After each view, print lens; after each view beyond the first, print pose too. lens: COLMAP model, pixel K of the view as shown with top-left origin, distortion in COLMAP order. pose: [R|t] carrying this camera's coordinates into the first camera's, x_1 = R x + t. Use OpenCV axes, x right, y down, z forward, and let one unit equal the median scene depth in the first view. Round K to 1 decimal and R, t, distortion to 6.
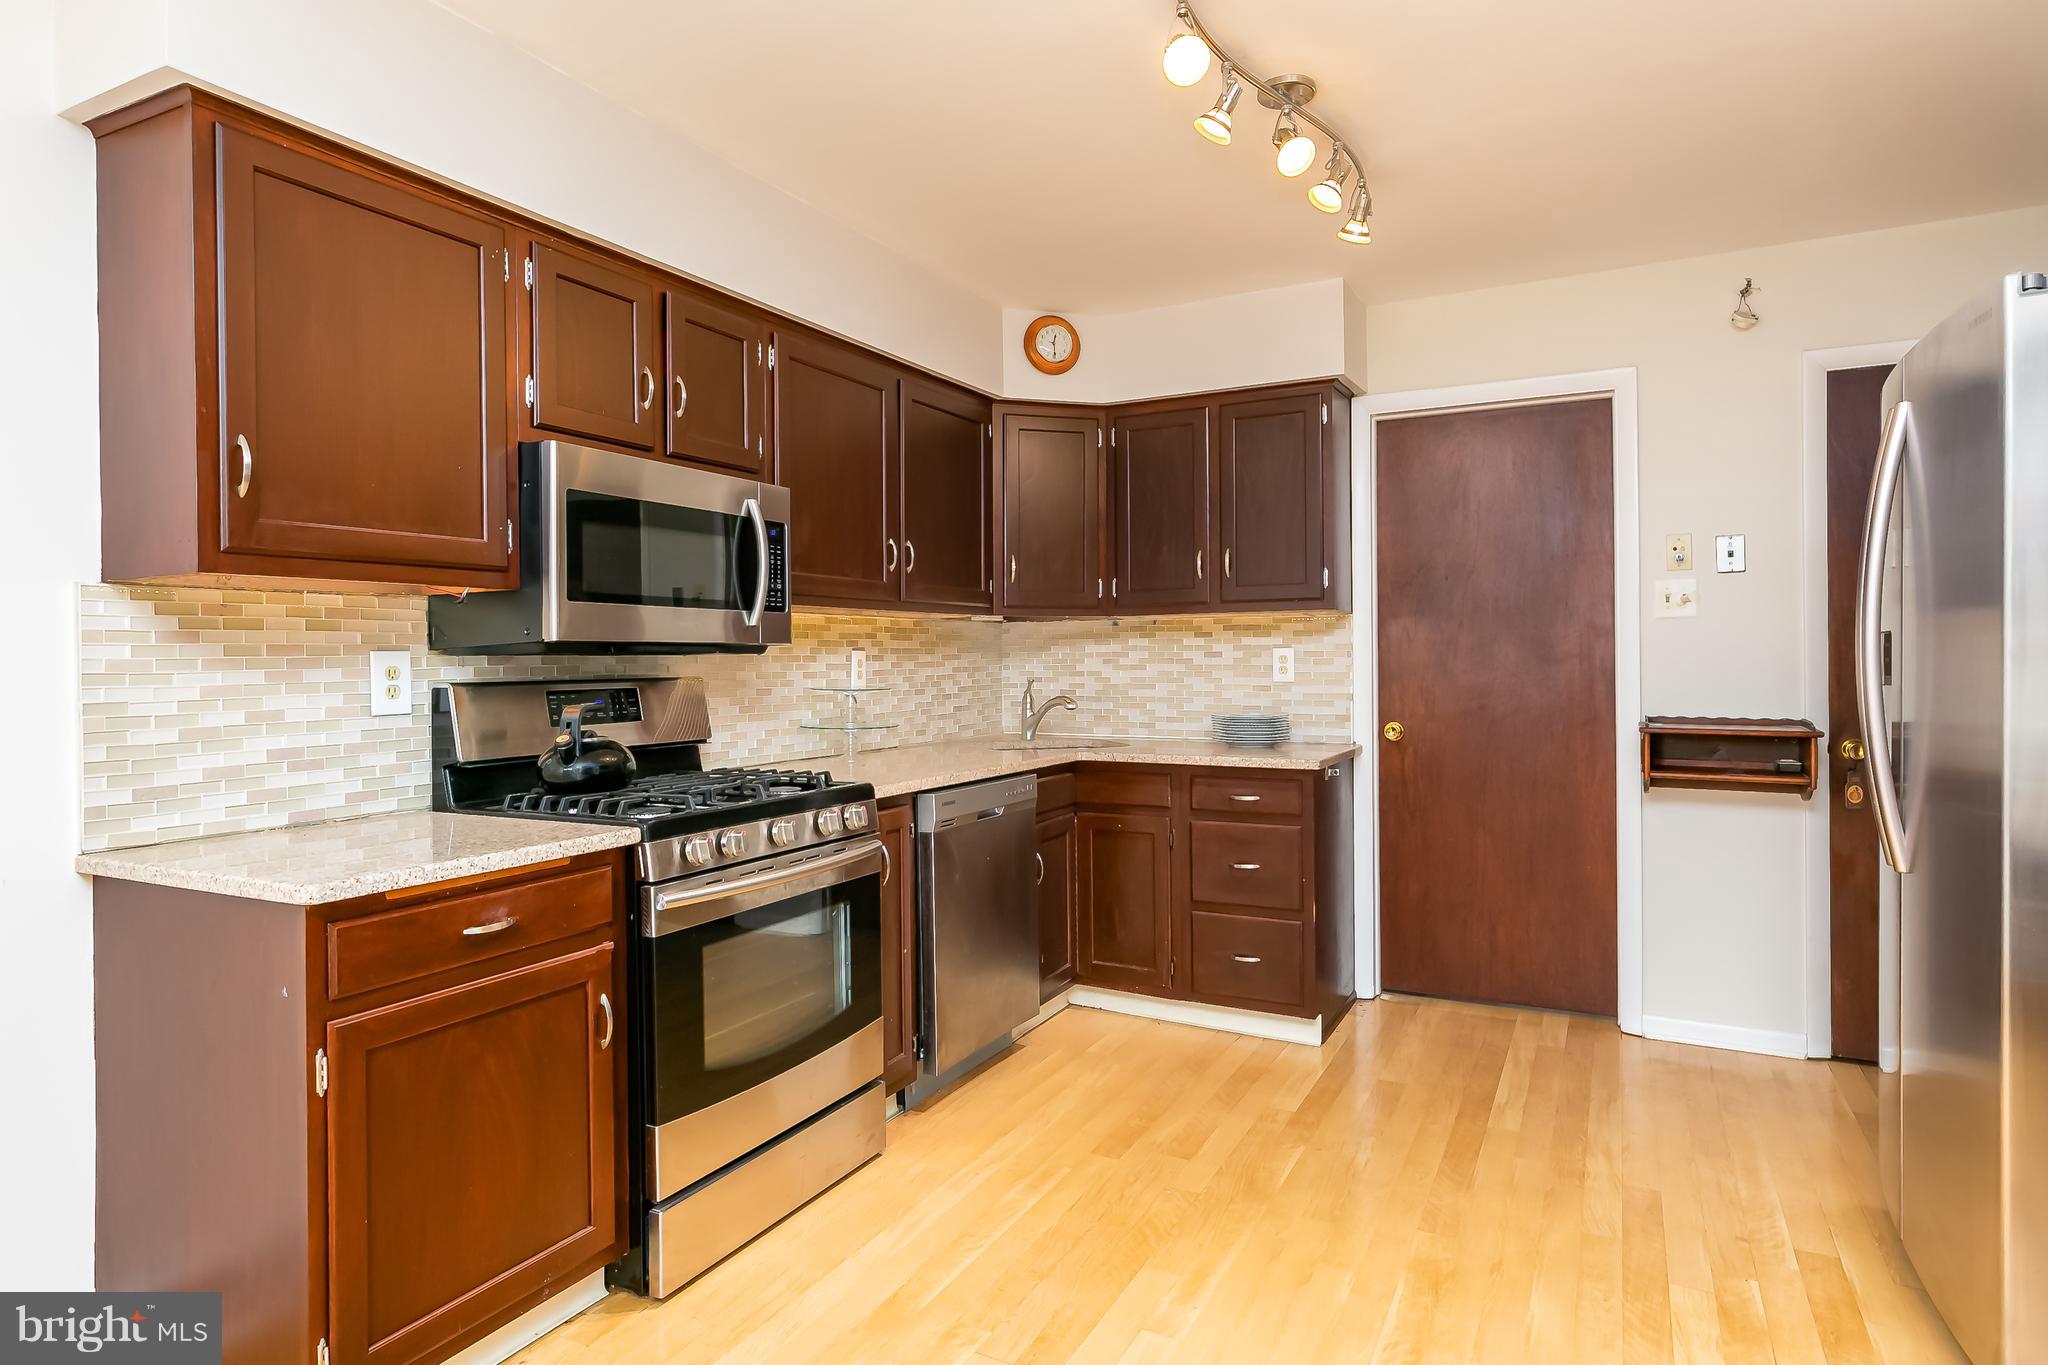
lens RADIAL K [[1124.9, 0, 1030.8], [0, 1124.9, 677.9], [0, 0, 1]] dist [0.021530, -0.000327]
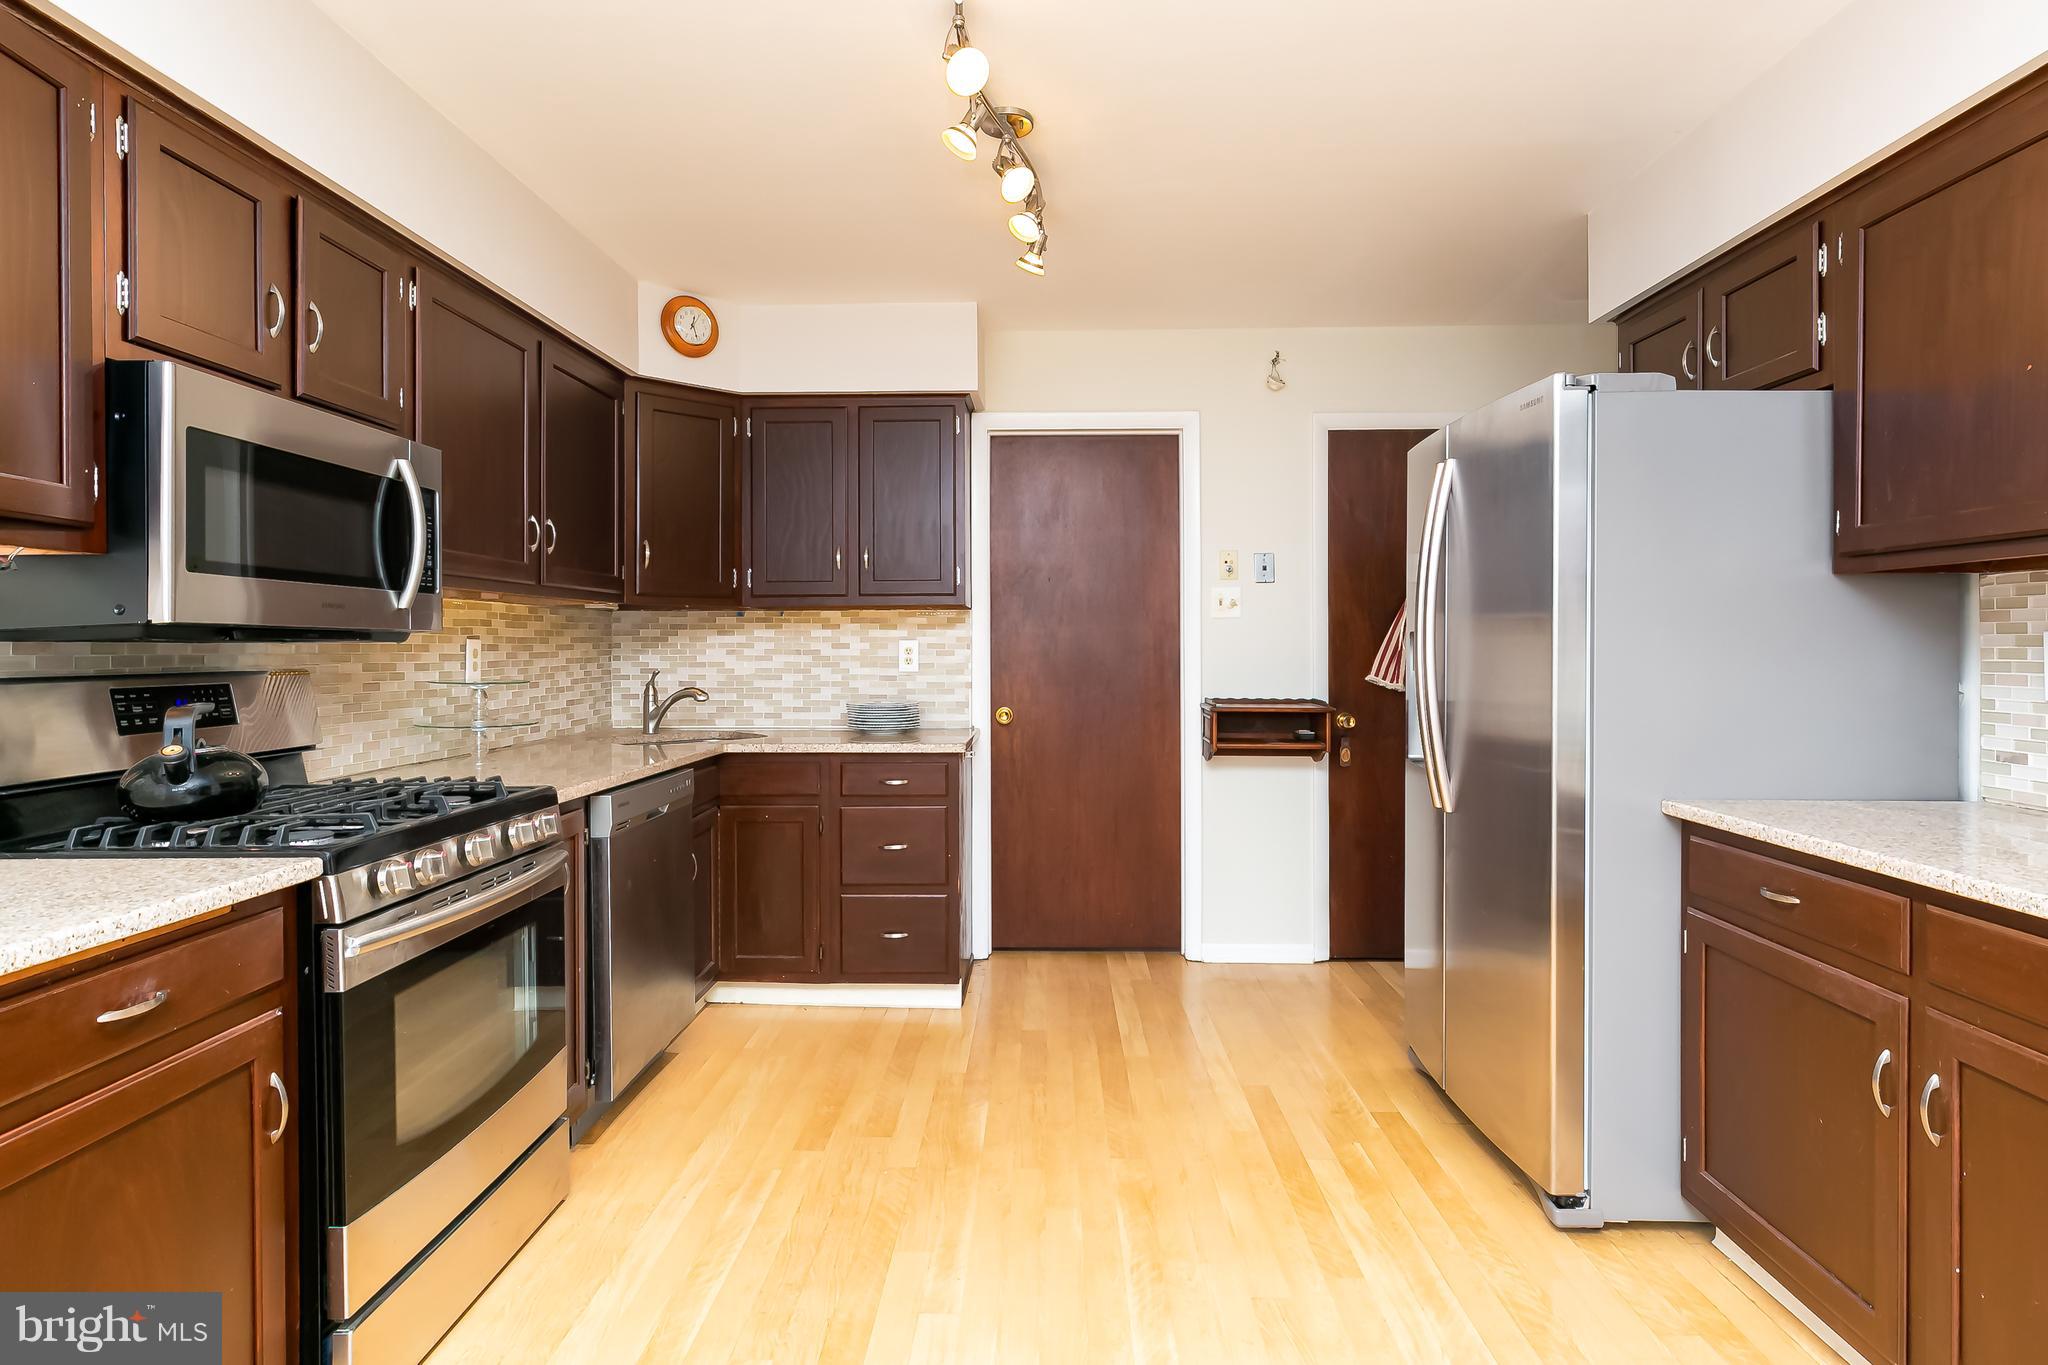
lens RADIAL K [[1056.7, 0, 1018.8], [0, 1056.7, 663.0], [0, 0, 1]] dist [0.023258, -0.000500]
pose [[0.902480, -0.001865, 0.430728, -0.138929], [0.004050, 0.999983, -0.004156, -0.000298], [-0.430713, 0.005495, 0.902472, 0.061279]]
